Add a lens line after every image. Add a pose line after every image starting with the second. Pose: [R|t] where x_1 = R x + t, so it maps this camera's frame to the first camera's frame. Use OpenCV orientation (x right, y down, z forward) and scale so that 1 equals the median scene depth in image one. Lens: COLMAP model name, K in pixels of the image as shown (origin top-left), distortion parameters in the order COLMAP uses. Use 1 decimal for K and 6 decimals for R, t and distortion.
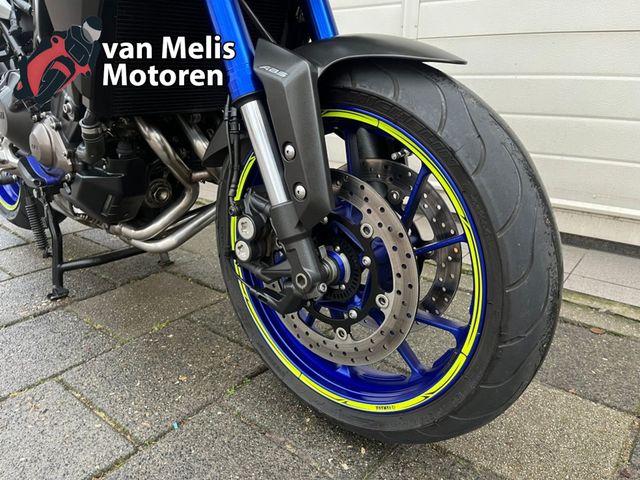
lens RADIAL K [[493.6, 0, 320.0], [0, 493.6, 240.0], [0, 0, 1]] dist [0.075258, -0.119990]
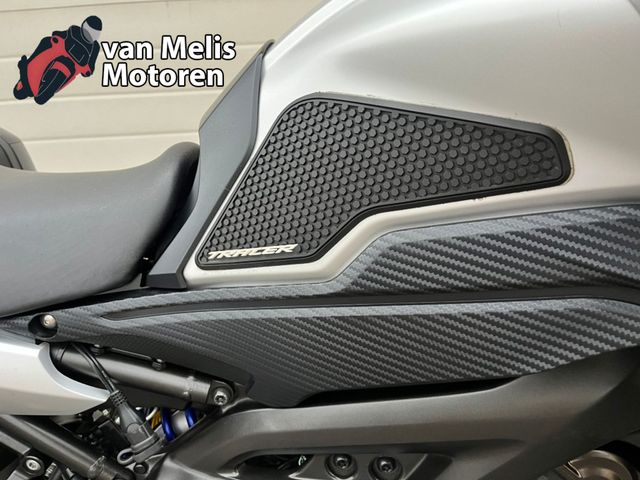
lens RADIAL K [[487.7, 0, 322.4], [0, 487.7, 241.5], [0, 0, 1]] dist [0.080014, -0.113024]
pose [[0.767058, -0.257494, 0.587639, -1.117196], [0.261537, 0.961865, 0.080084, -0.926027], [-0.585851, 0.092260, 0.805150, 0.942912]]
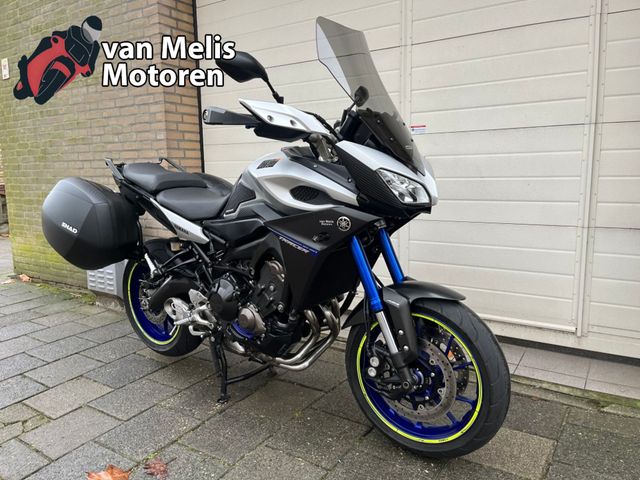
lens RADIAL K [[492.5, 0, 320.0], [0, 492.5, 240.0], [0, 0, 1]] dist [0.040926, -0.001989]
pose [[0.995021, -0.044872, 0.088987, -0.605067], [0.059174, 0.984477, -0.165238, -0.225791], [-0.080191, 0.169681, 0.982231, -1.370223]]
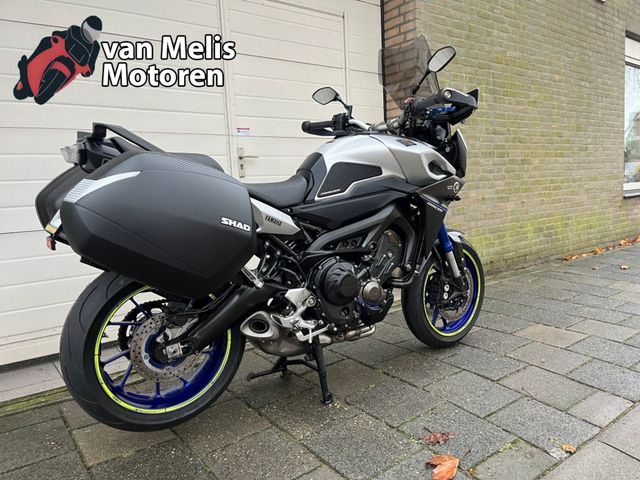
lens RADIAL K [[487.7, 0, 322.4], [0, 487.7, 241.5], [0, 0, 1]] dist [0.080014, -0.113024]
pose [[0.223722, -0.137035, 0.964972, -3.531737], [0.346002, 0.936746, 0.052809, -0.792162], [-0.911170, 0.322067, 0.256985, 0.863229]]
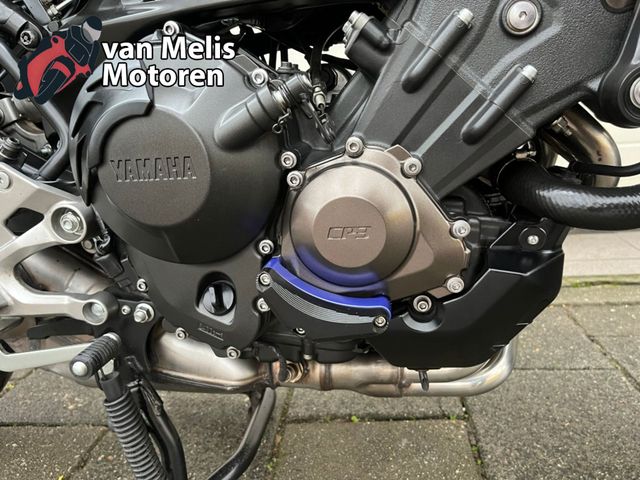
lens RADIAL K [[493.6, 0, 320.0], [0, 493.6, 240.0], [0, 0, 1]] dist [0.075258, -0.119990]
pose [[0.831129, -0.215231, 0.512739, -1.091152], [0.252541, 0.967581, -0.003200, -0.260055], [-0.495427, 0.132147, 0.858539, 0.983169]]
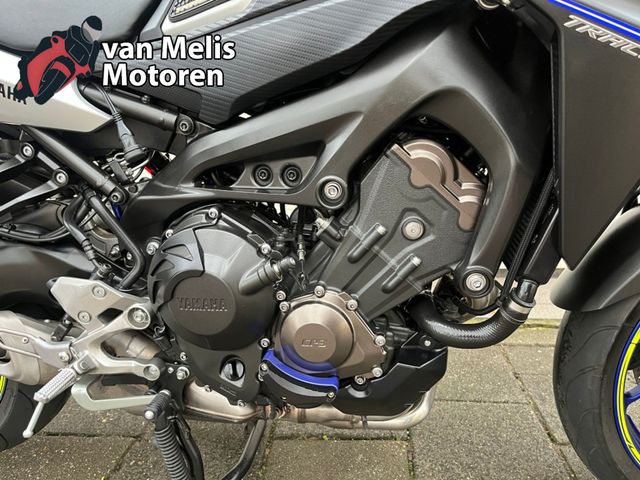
lens RADIAL K [[487.7, 0, 322.4], [0, 487.7, 241.5], [0, 0, 1]] dist [0.080014, -0.113024]
pose [[0.827823, -0.187237, 0.528821, -1.218551], [0.219204, 0.975676, 0.002308, -0.437887], [-0.516390, 0.114009, 0.848730, 0.635701]]
